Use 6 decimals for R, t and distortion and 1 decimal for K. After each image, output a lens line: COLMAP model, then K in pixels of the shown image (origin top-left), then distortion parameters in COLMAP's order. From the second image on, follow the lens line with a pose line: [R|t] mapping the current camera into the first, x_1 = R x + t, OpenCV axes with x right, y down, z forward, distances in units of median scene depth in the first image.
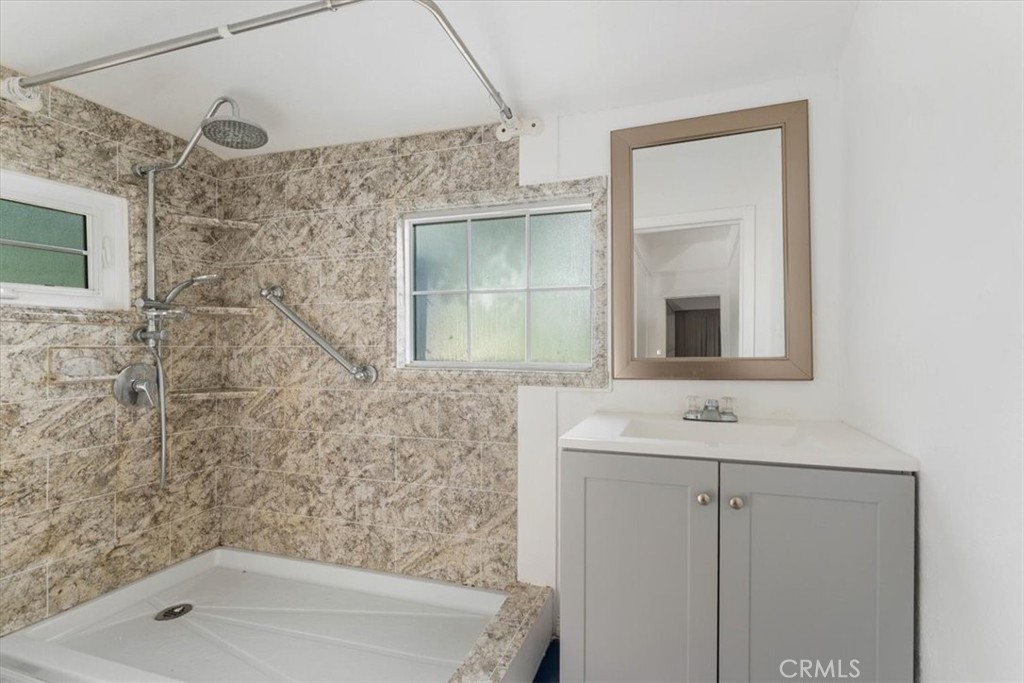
lens RADIAL K [[419.8, 0, 513.1], [0, 419.8, 336.5], [0, 0, 1]] dist [-0.023730, 0.000105]
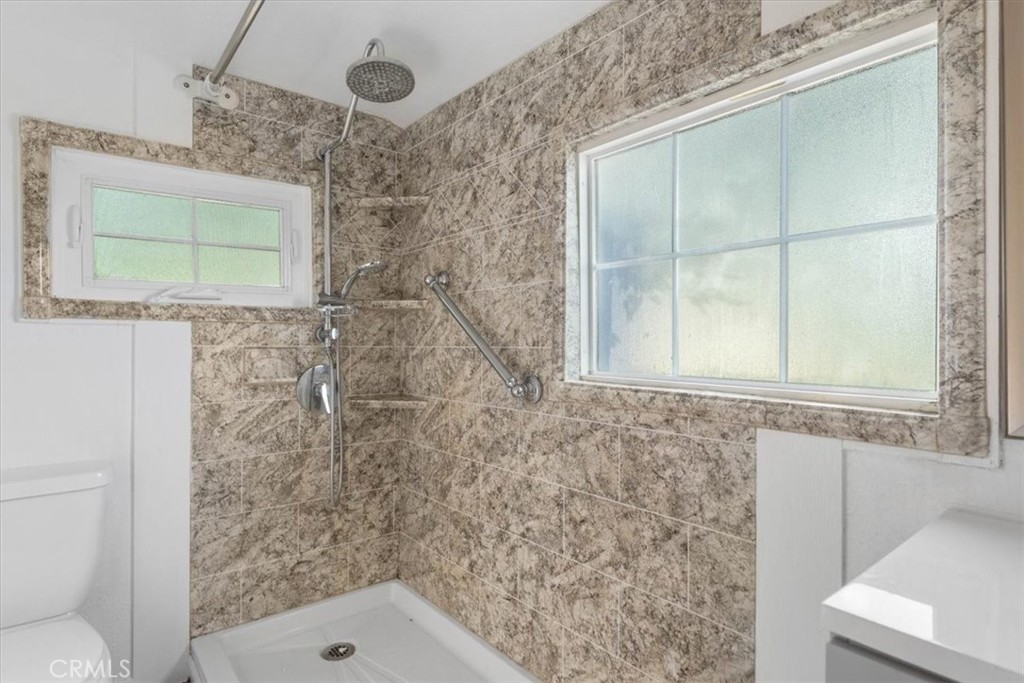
lens RADIAL K [[531.3, 0, 512.0], [0, 531.3, 341.5], [0, 0, 1]] dist [-0.005990, -0.001097]
pose [[0.875201, -0.001360, -0.483757, 0.041729], [0.010032, 0.999832, 0.015339, -0.000798], [0.483655, -0.018278, 0.875068, 0.196213]]
